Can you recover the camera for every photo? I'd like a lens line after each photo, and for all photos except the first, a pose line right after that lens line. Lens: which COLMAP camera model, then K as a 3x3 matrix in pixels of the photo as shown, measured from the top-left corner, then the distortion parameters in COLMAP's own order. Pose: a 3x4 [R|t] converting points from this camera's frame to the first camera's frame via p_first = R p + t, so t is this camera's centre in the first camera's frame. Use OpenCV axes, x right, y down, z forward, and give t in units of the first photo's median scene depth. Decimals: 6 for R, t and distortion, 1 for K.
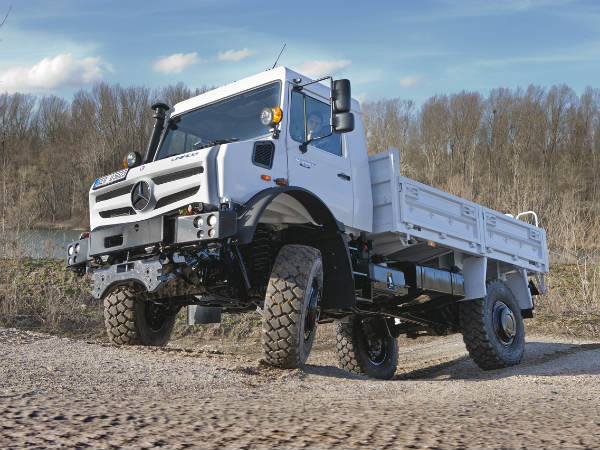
lens RADIAL K [[831.2, 0, 300.0], [0, 831.2, 225.0], [0, 0, 1]] dist [0.147199, -0.002120]
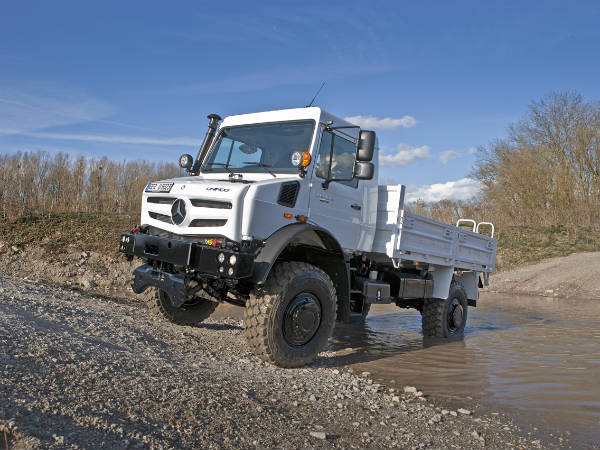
lens RADIAL K [[455.0, 0, 300.0], [0, 455.0, 225.0], [0, 0, 1]] dist [-0.004313, -0.000201]
pose [[0.988665, 0.149136, -0.017320, -0.011403], [-0.141690, 0.964952, 0.220889, -0.172948], [0.049655, -0.215931, 0.975145, 0.376858]]
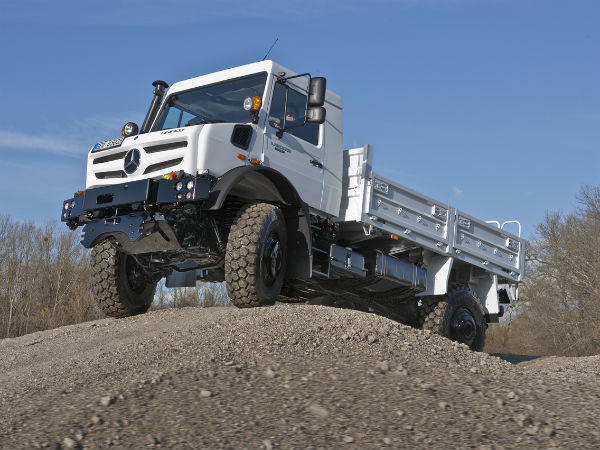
lens RADIAL K [[1163.7, 0, 300.0], [0, 1163.7, 225.0], [0, 0, 1]] dist [0.364689, 0.034889]
pose [[0.993428, 0.100668, -0.054467, 0.130280], [-0.101564, 0.994731, -0.013939, 0.049142], [0.052776, 0.019379, 0.998418, -0.577781]]
